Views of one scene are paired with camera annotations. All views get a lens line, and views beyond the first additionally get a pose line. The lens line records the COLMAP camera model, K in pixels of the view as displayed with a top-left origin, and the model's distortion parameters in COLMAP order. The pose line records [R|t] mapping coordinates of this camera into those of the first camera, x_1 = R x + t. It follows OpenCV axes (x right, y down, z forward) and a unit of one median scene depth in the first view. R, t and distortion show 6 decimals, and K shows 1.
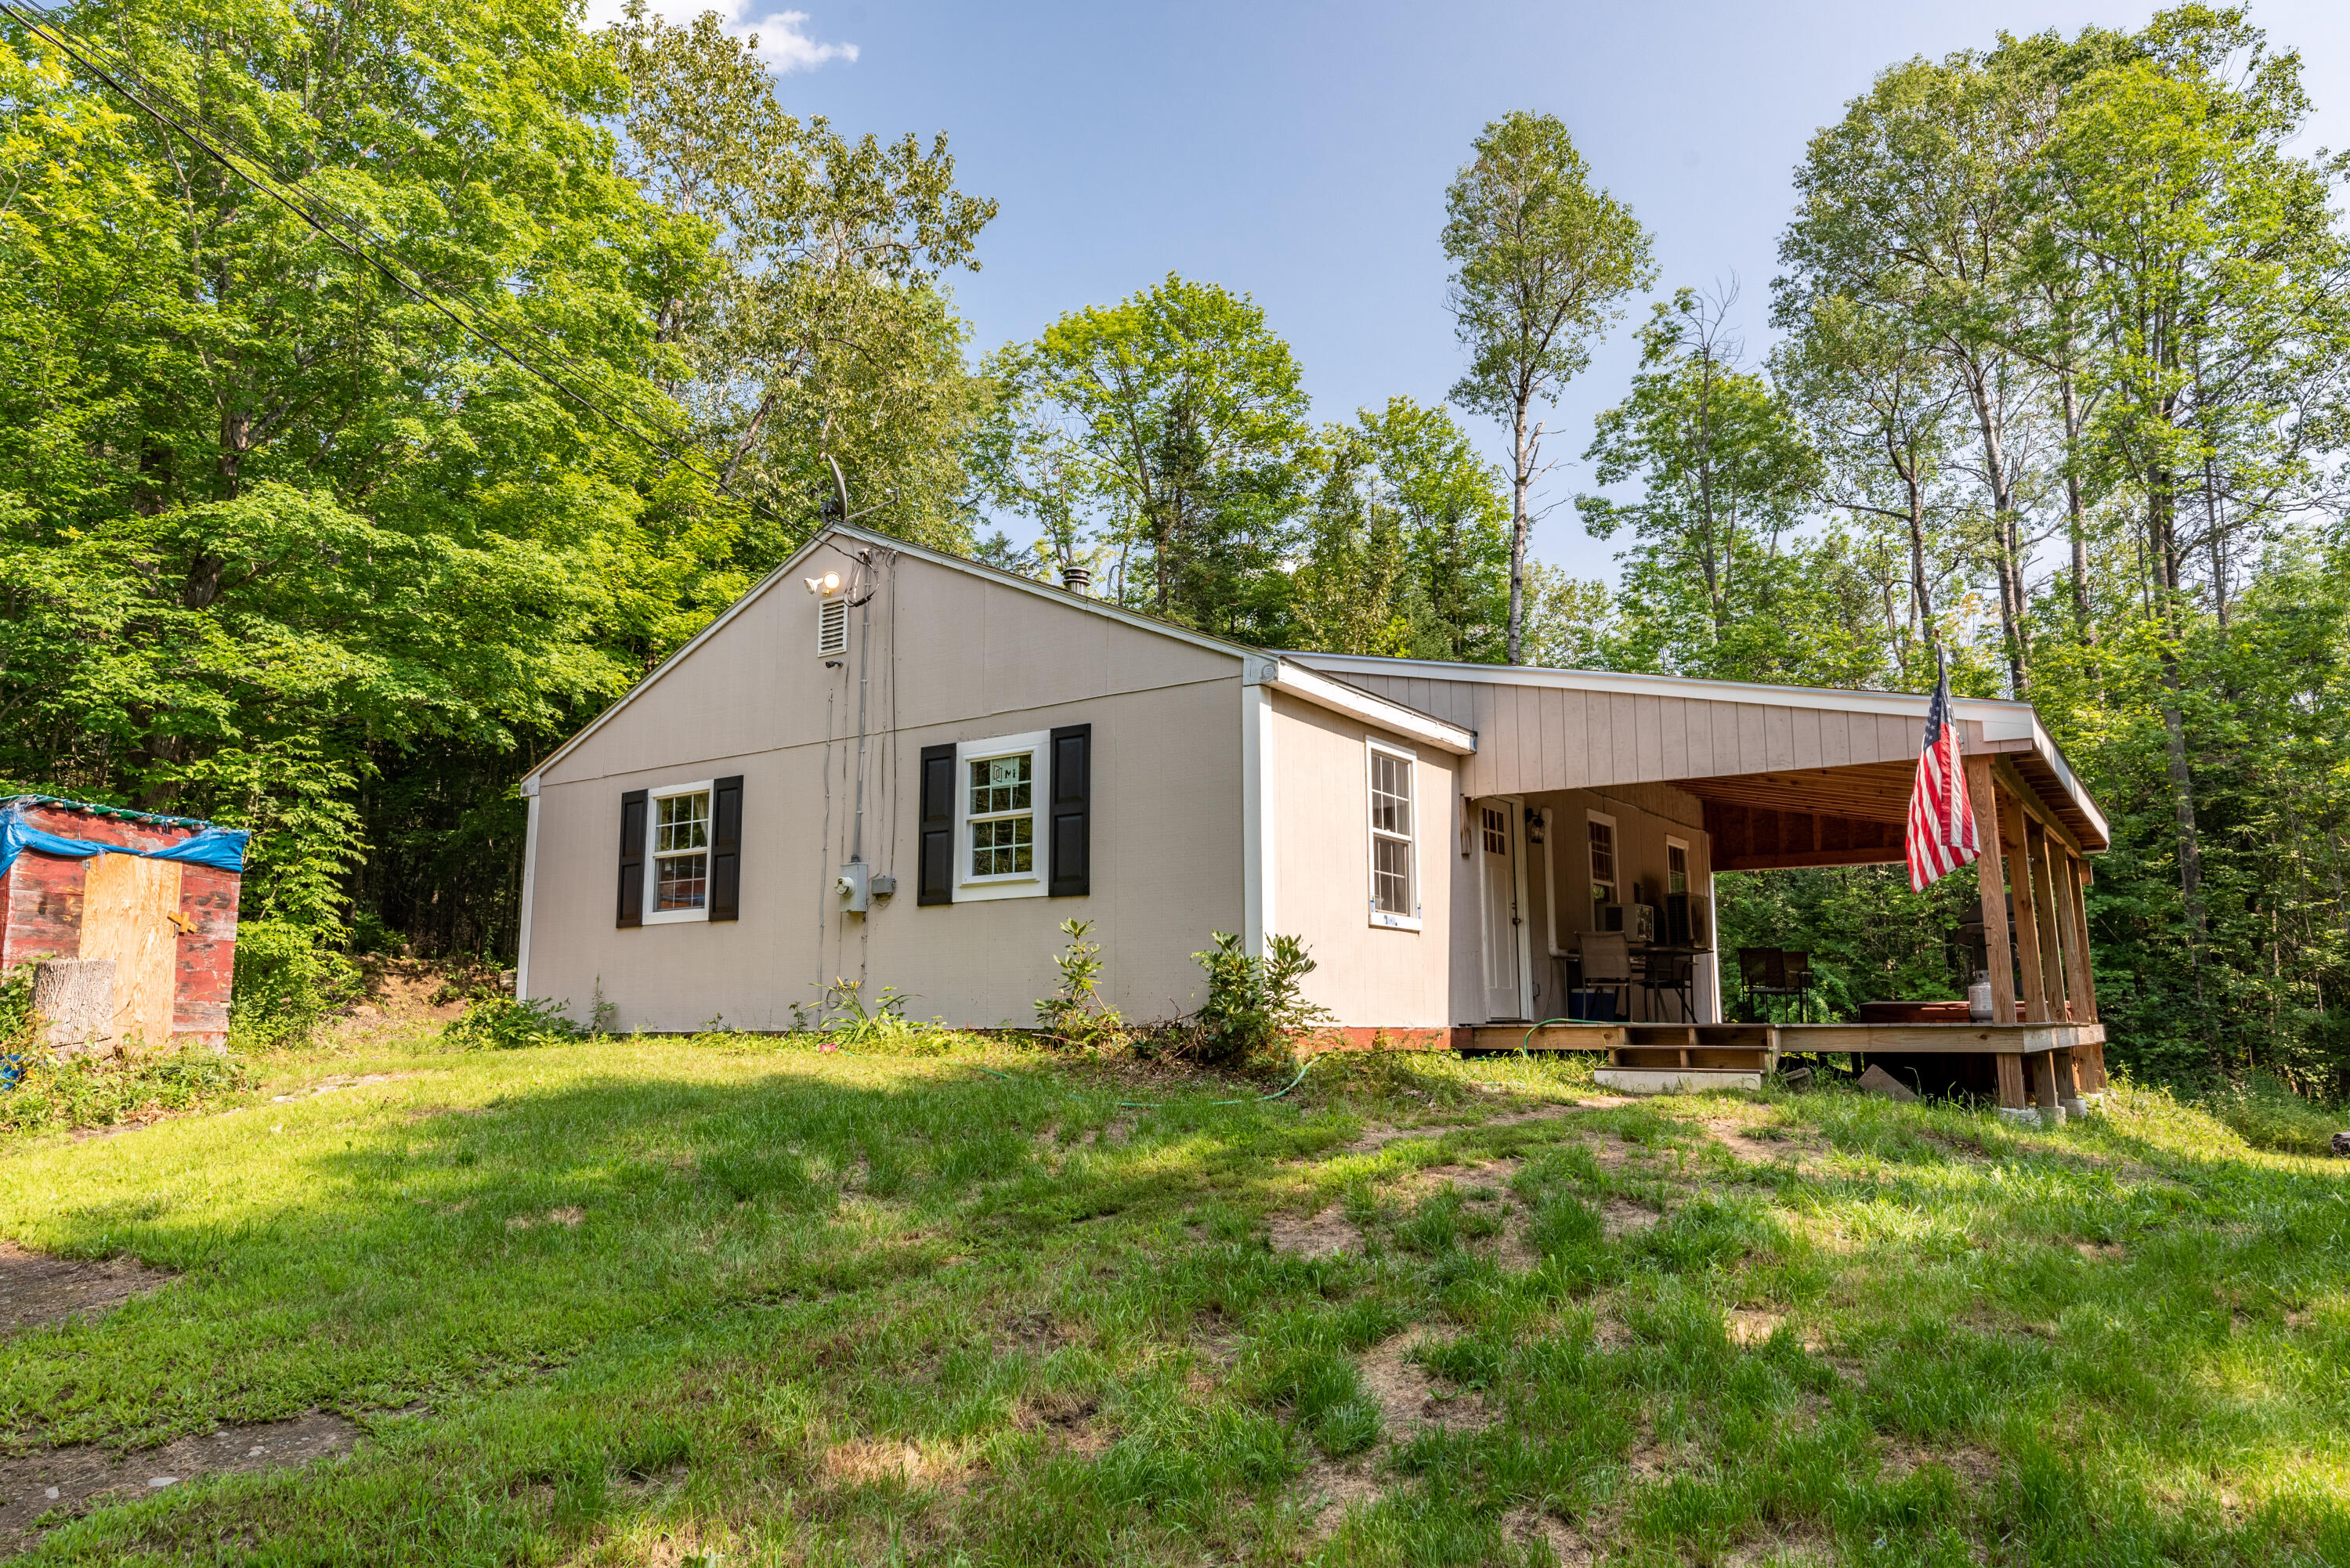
lens RADIAL K [[1588.6, 0, 1175.1], [0, 1588.6, 785.8], [0, 0, 1]] dist [0.005779, 0.003147]
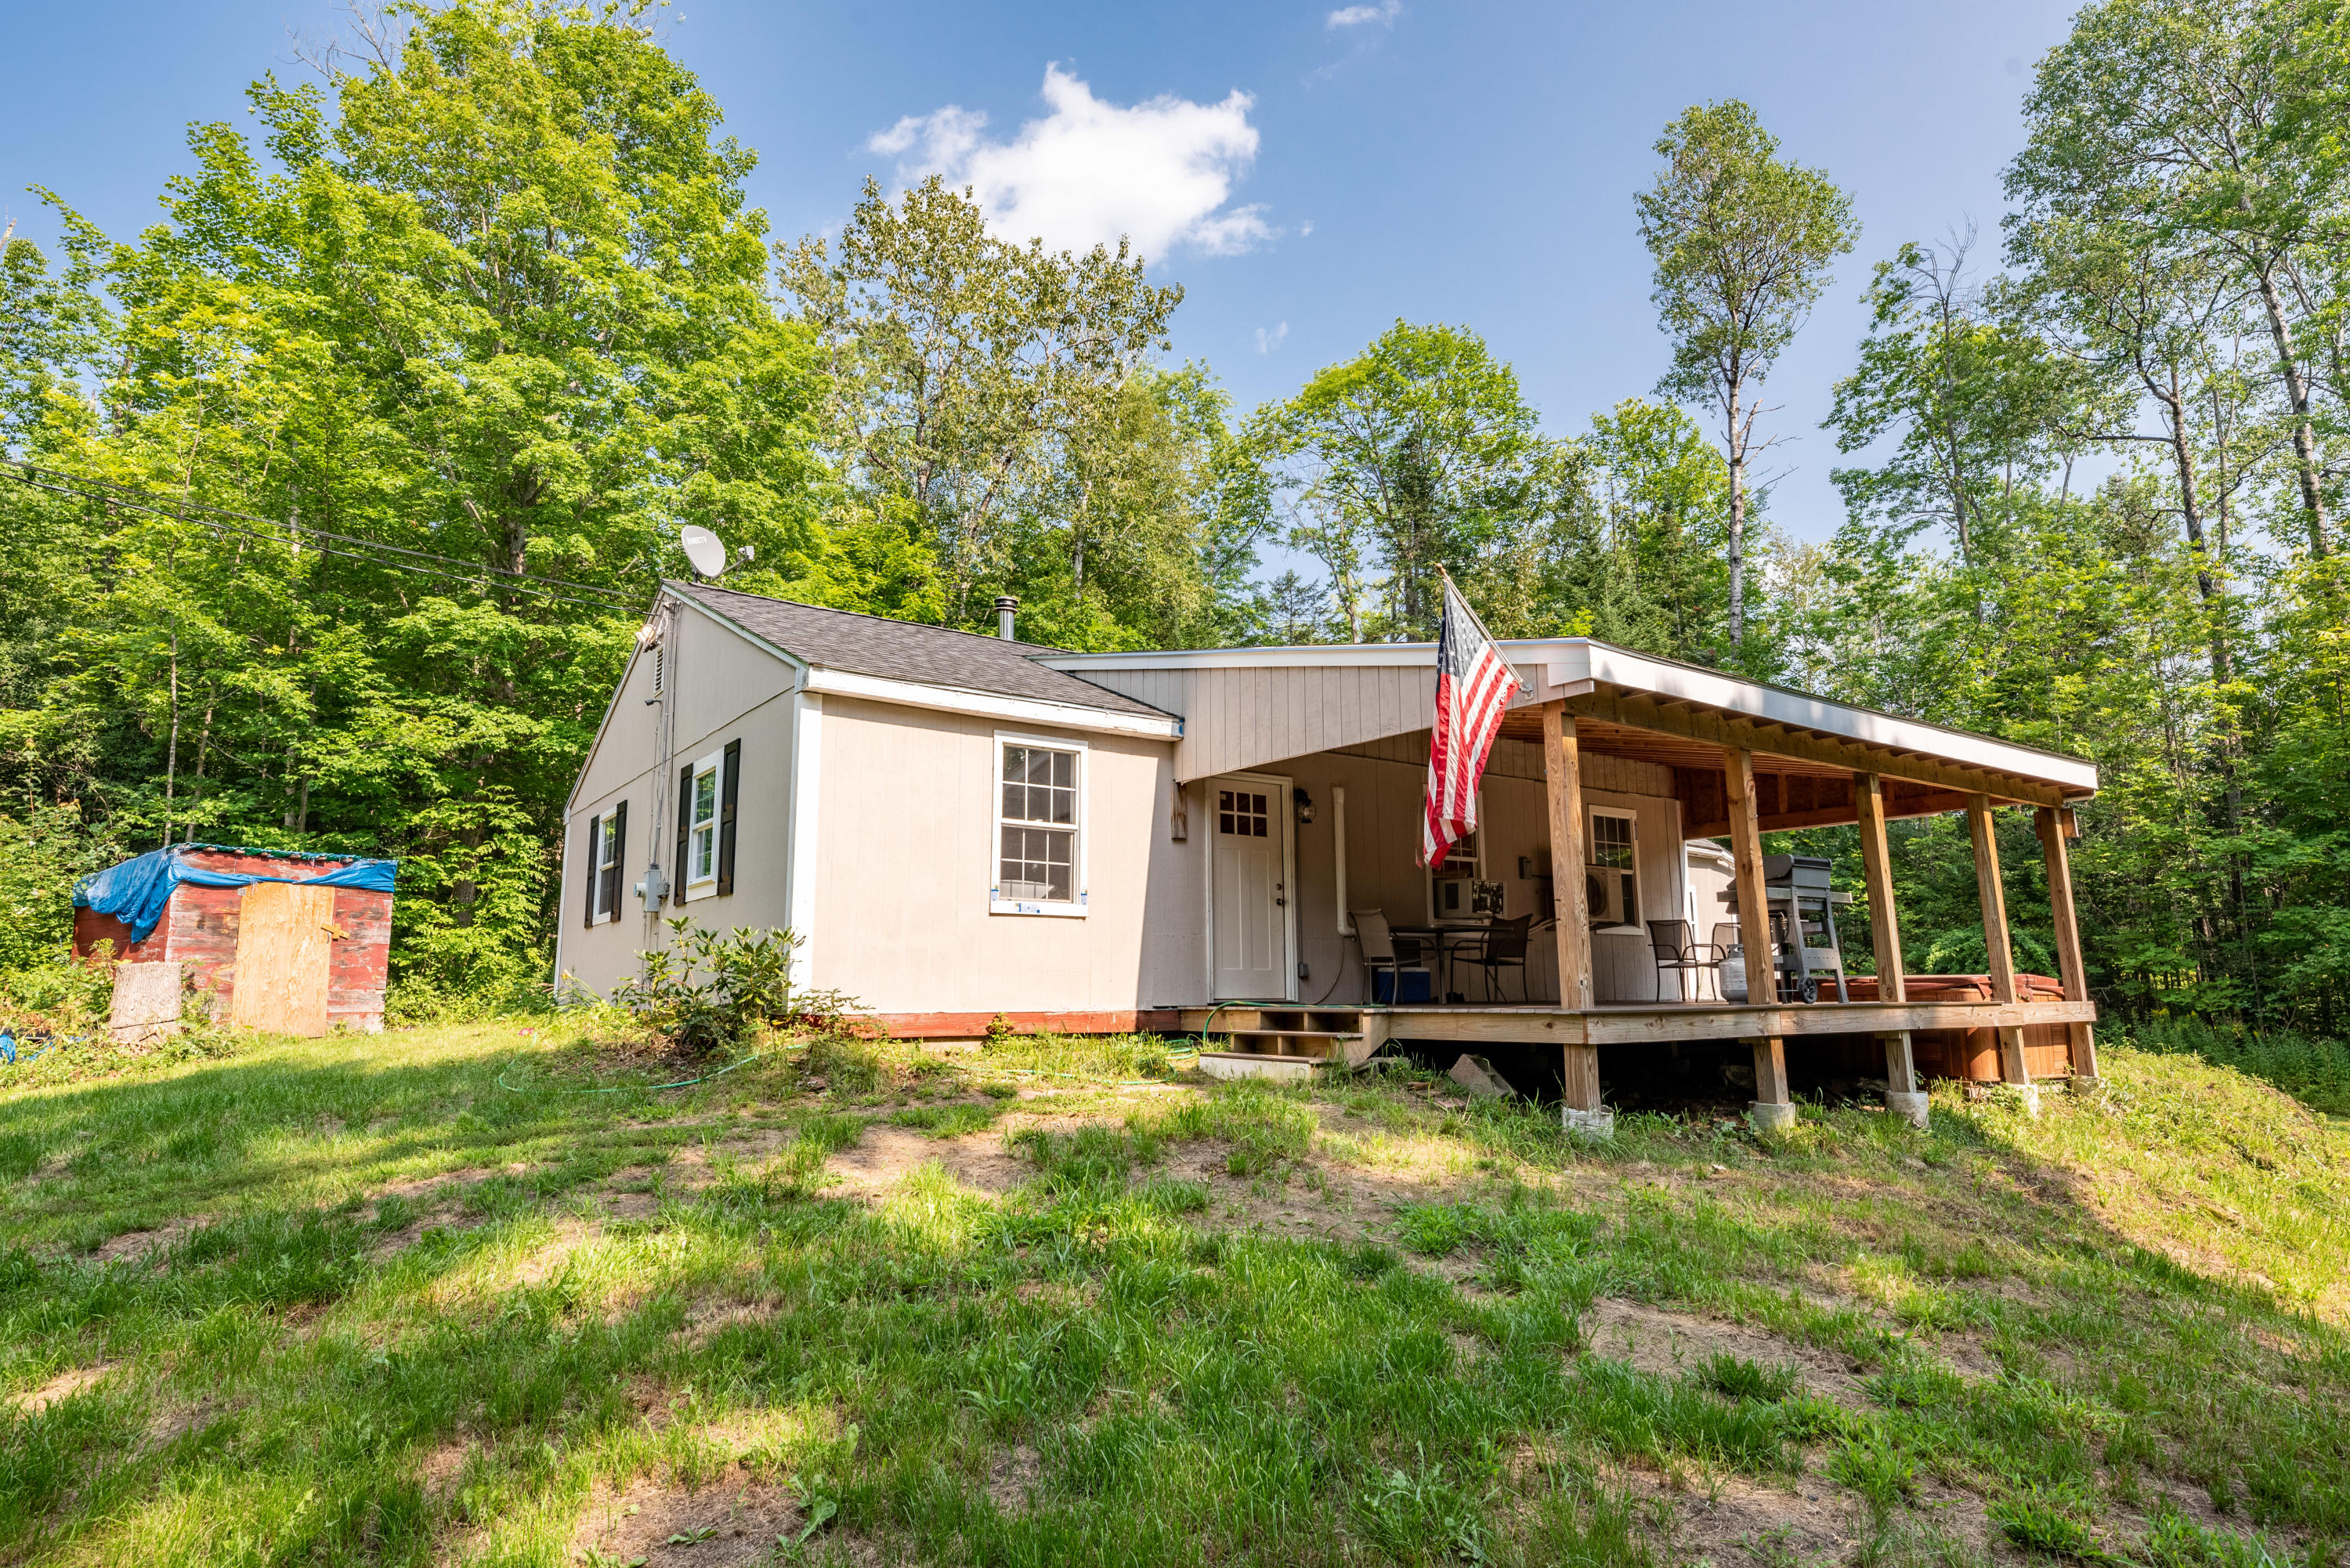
lens RADIAL K [[1329.0, 0, 1172.8], [0, 1329.0, 776.9], [0, 0, 1]] dist [0.014262, -0.006426]
pose [[0.936839, -0.061247, -0.344357, 0.167113], [0.057857, 0.998122, -0.020123, 0.007357], [0.344942, -0.001072, 0.938623, 0.071849]]
